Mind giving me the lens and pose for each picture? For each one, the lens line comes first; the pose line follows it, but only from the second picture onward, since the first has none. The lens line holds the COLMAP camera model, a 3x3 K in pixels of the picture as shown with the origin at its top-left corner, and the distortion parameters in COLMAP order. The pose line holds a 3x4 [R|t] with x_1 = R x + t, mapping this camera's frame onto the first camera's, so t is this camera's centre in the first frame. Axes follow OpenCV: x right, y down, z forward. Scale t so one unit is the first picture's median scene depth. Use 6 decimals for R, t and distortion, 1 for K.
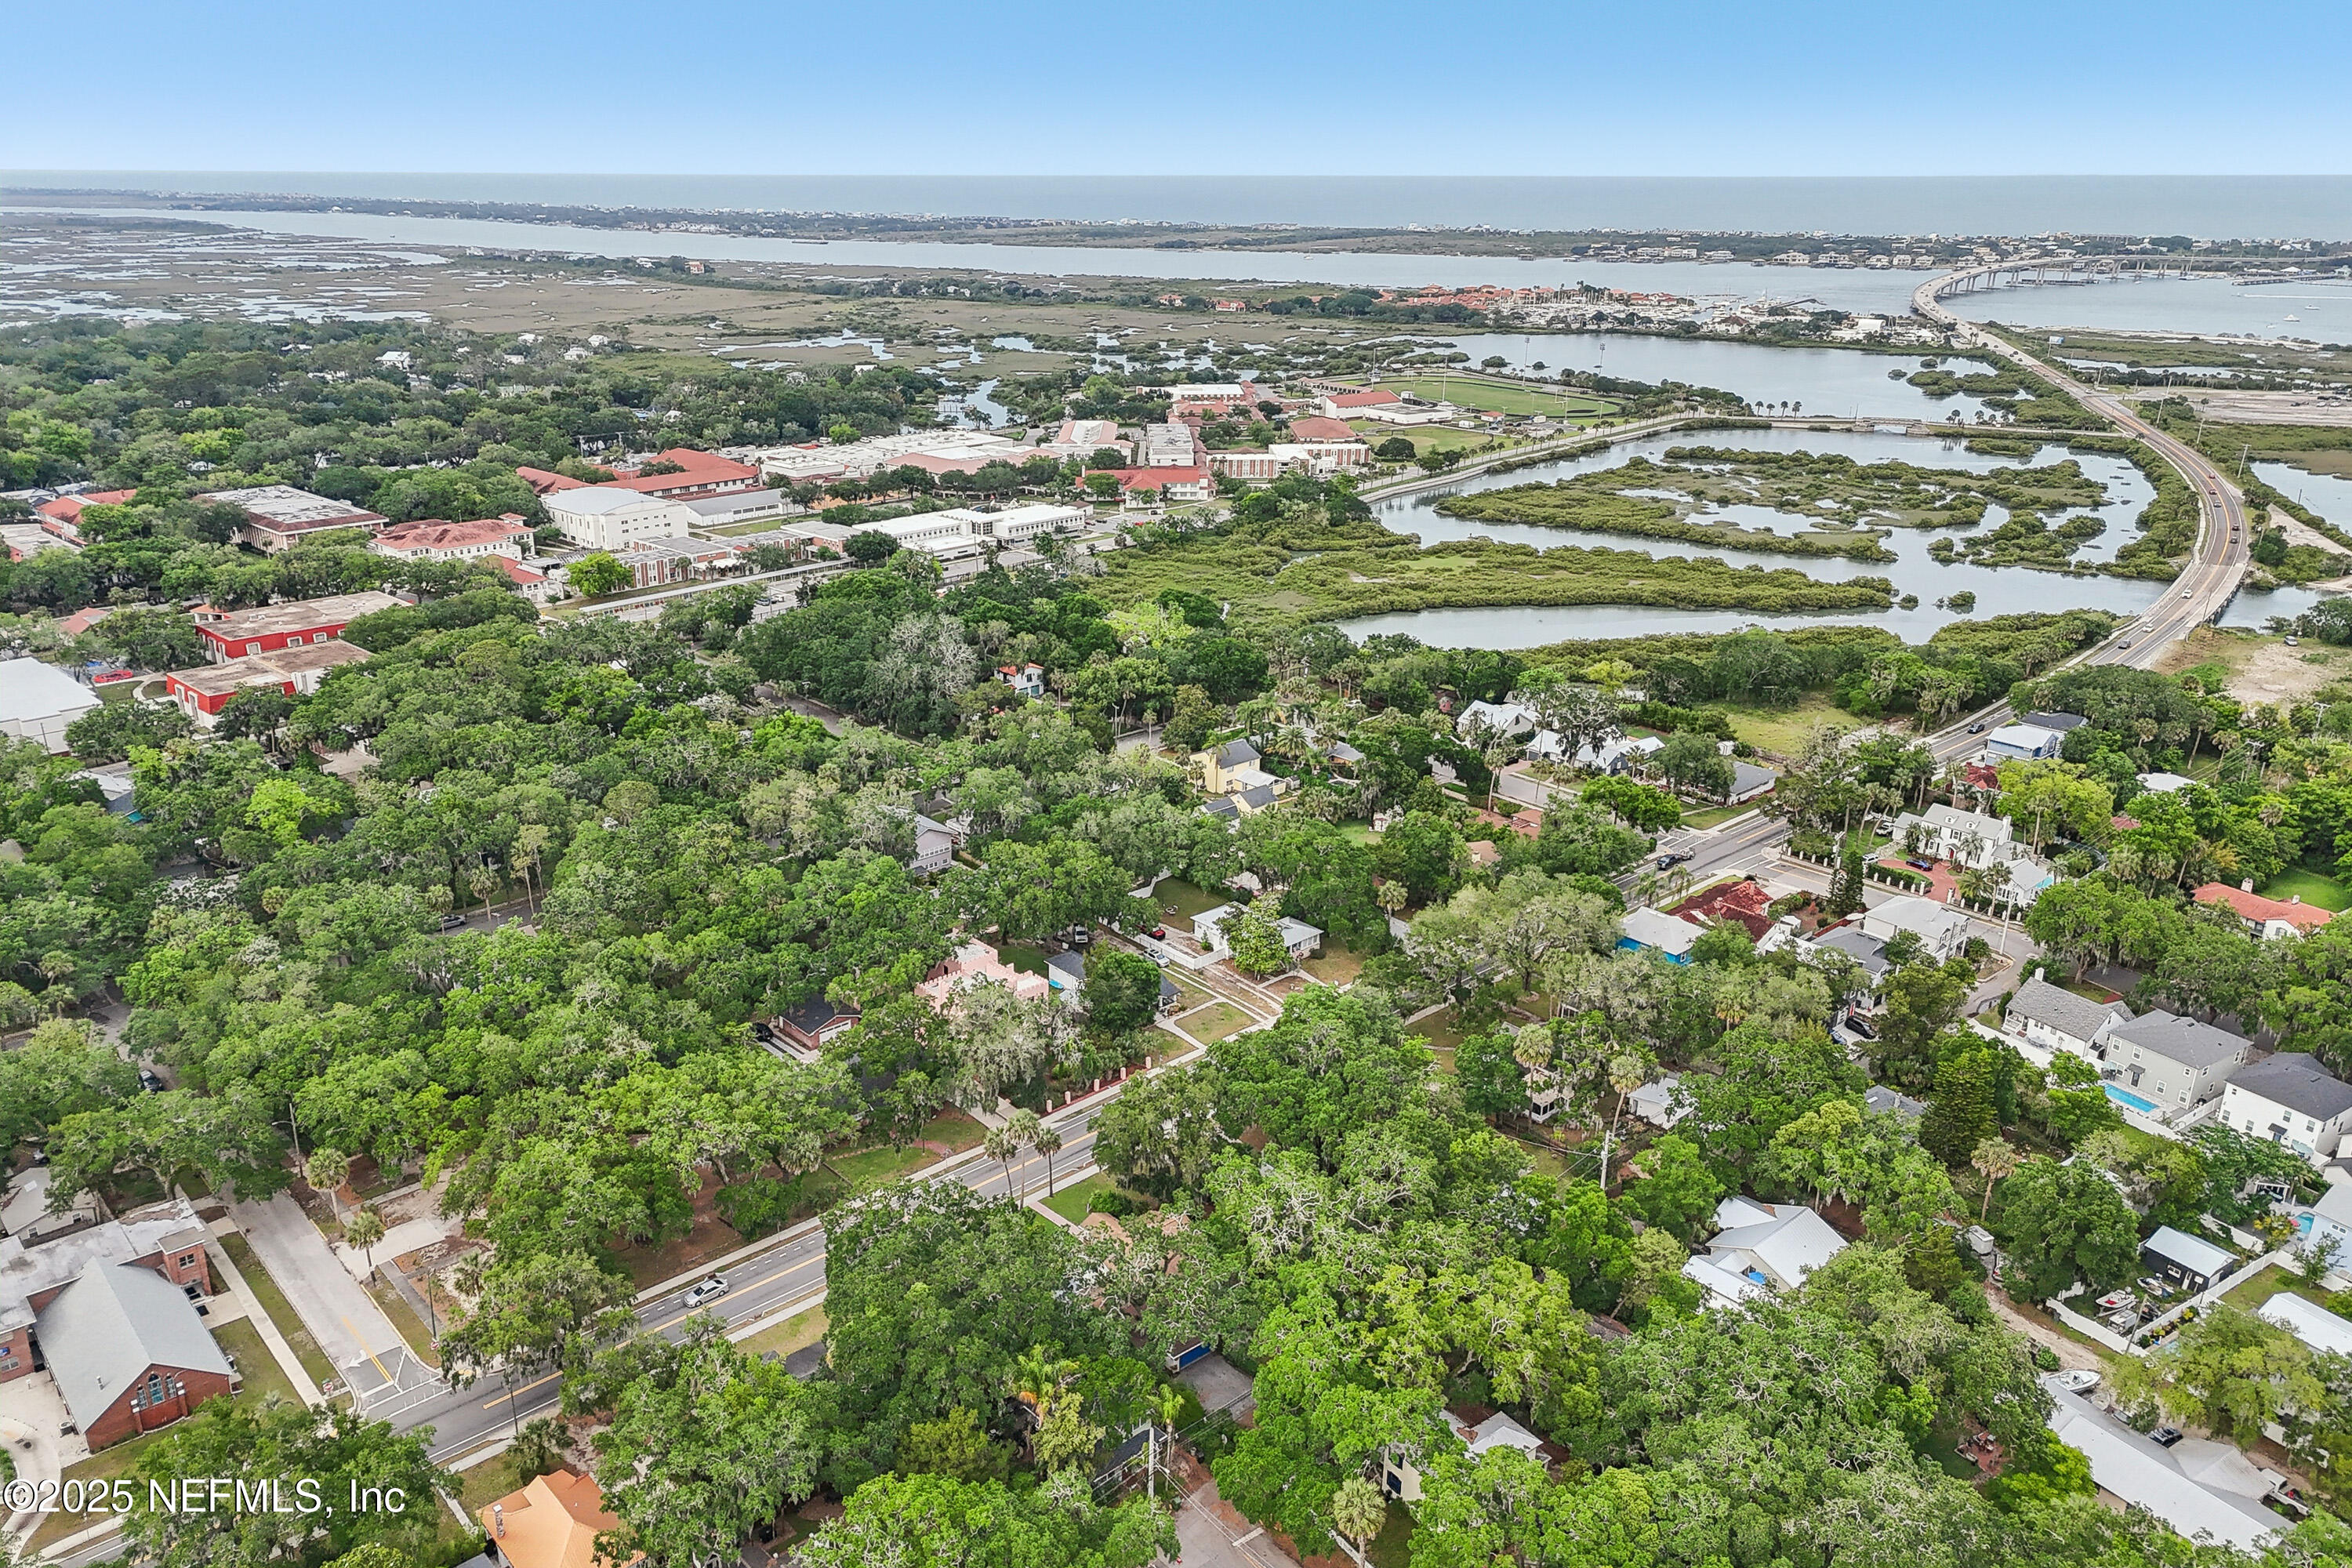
lens RADIAL K [[1732.3, 0, 1172.9], [0, 1732.3, 774.3], [0, 0, 1]] dist [0.051848, -0.036265]
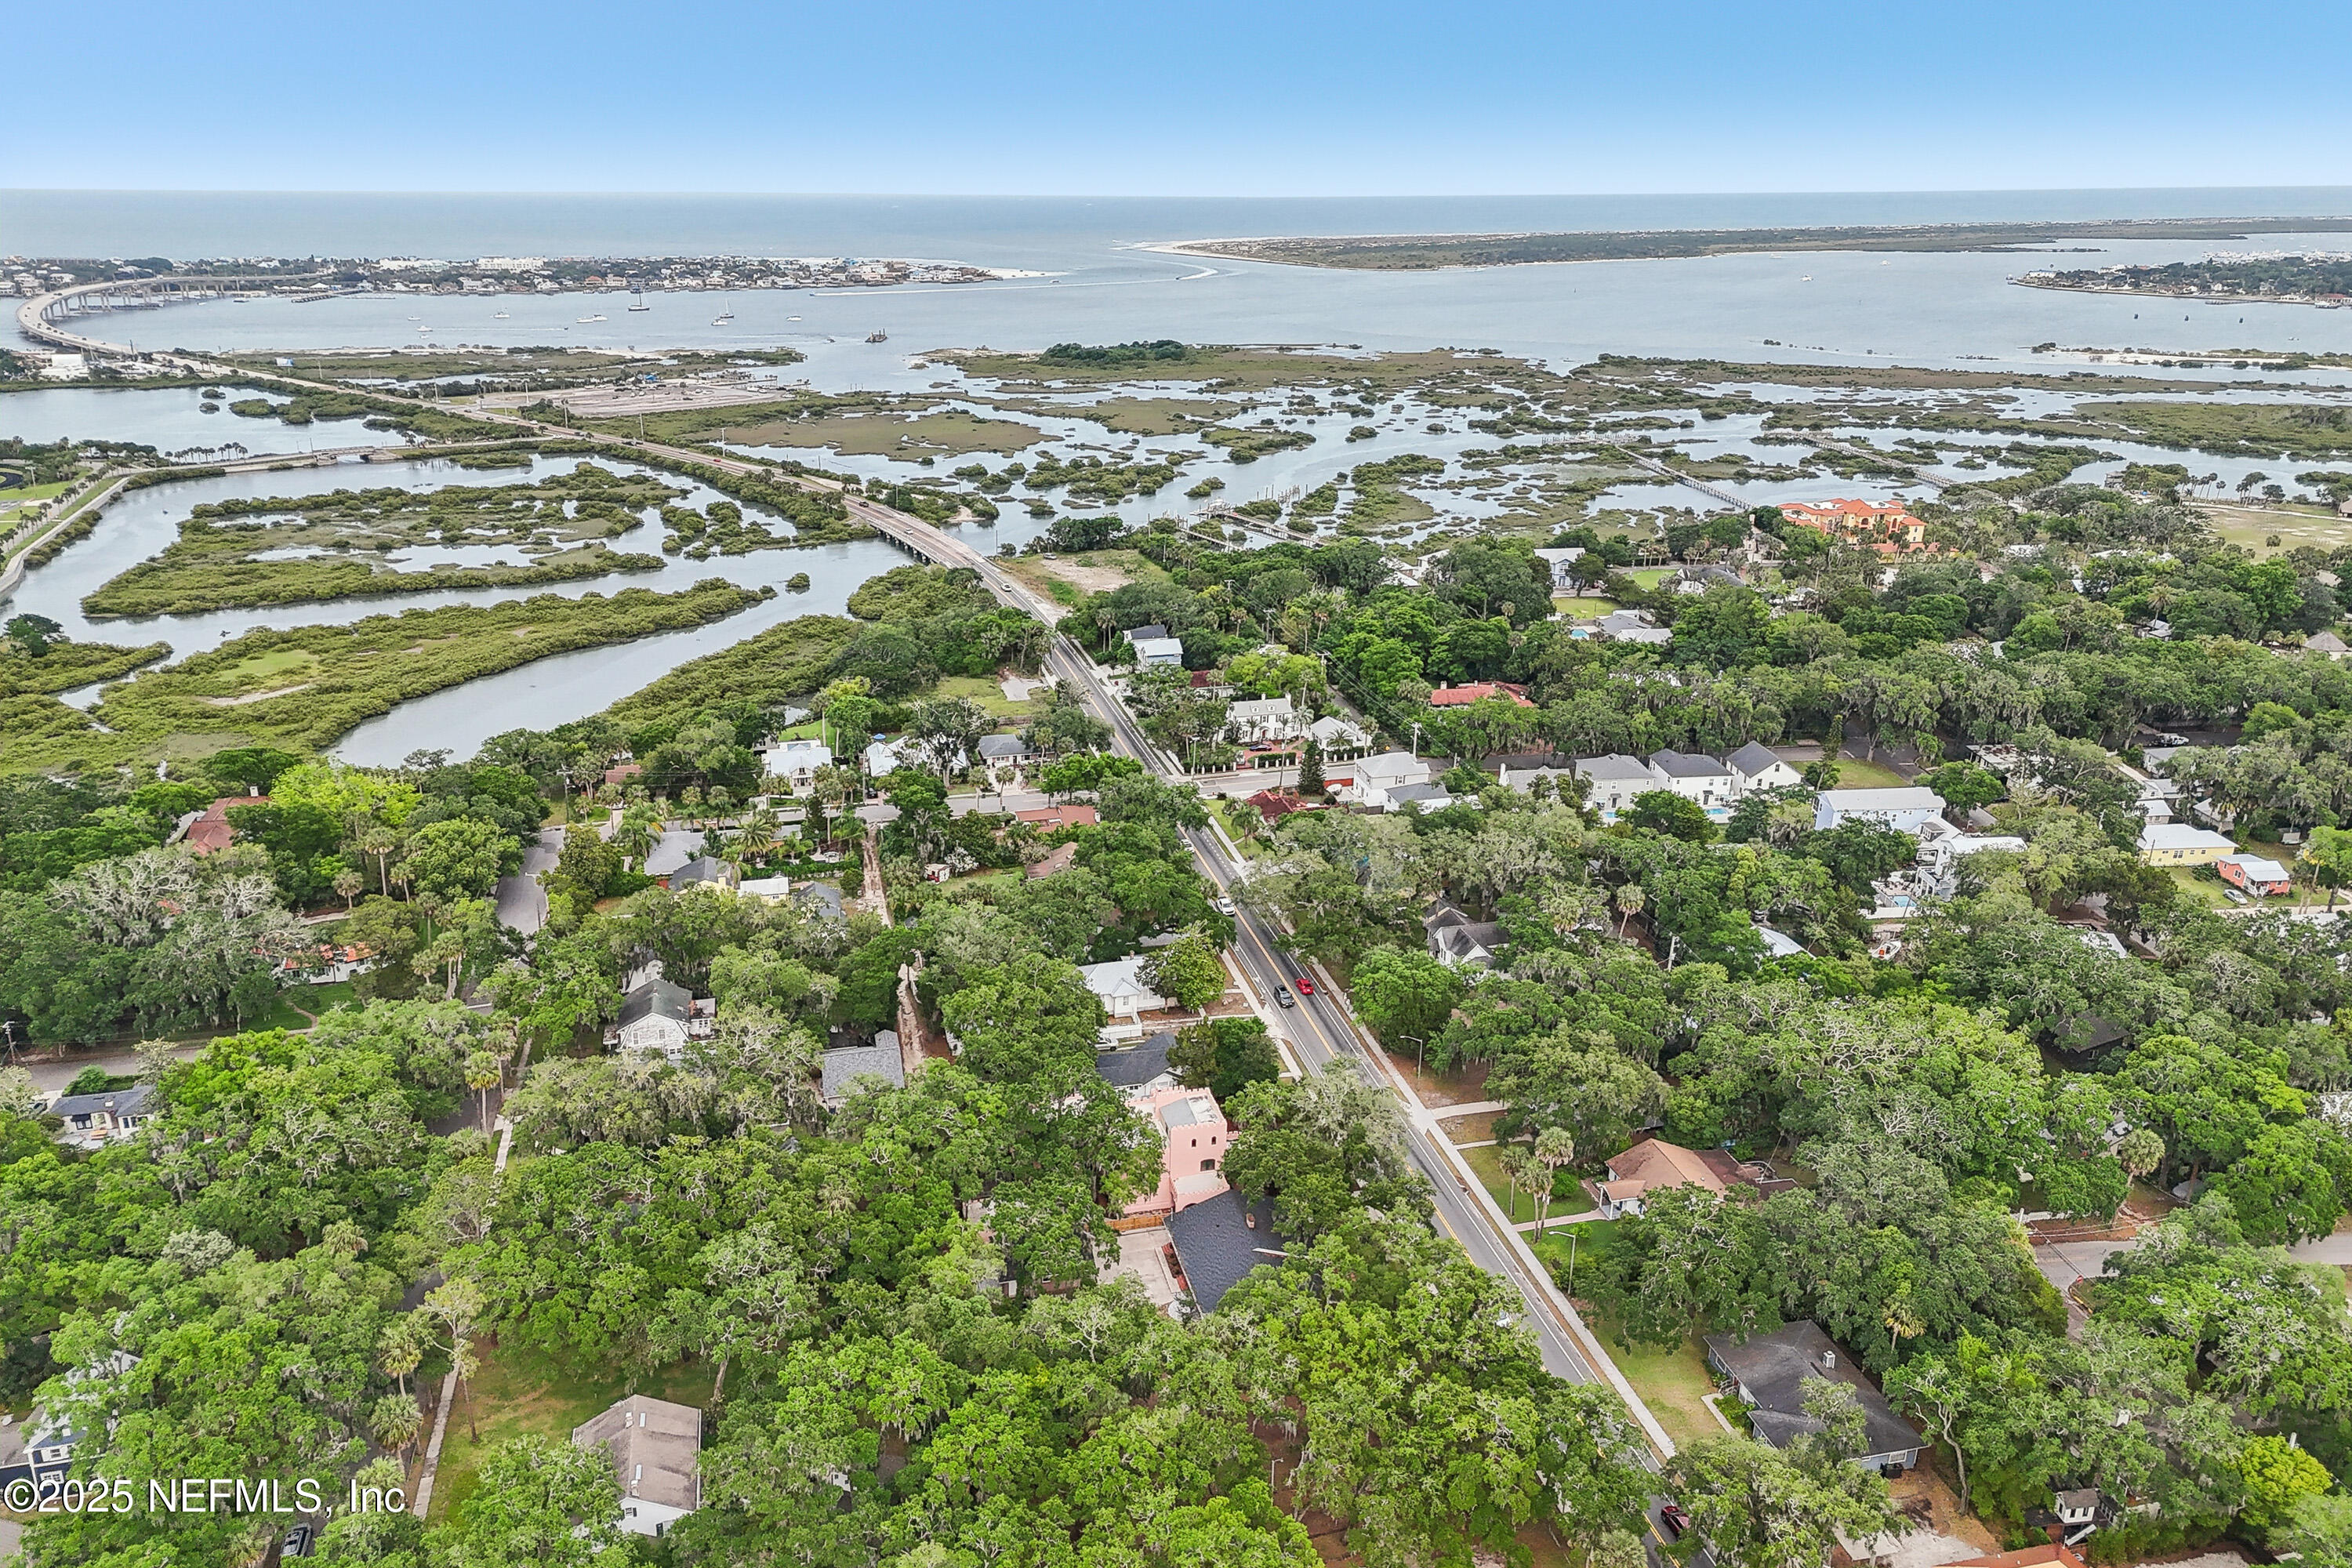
lens RADIAL K [[1732.3, 0, 1172.9], [0, 1732.3, 774.3], [0, 0, 1]] dist [0.051848, -0.036265]
pose [[0.486128, -0.284246, 0.826368, -0.215277], [0.293441, 0.943812, 0.152021, -0.046981], [-0.823147, 0.168589, 0.542224, 0.133161]]
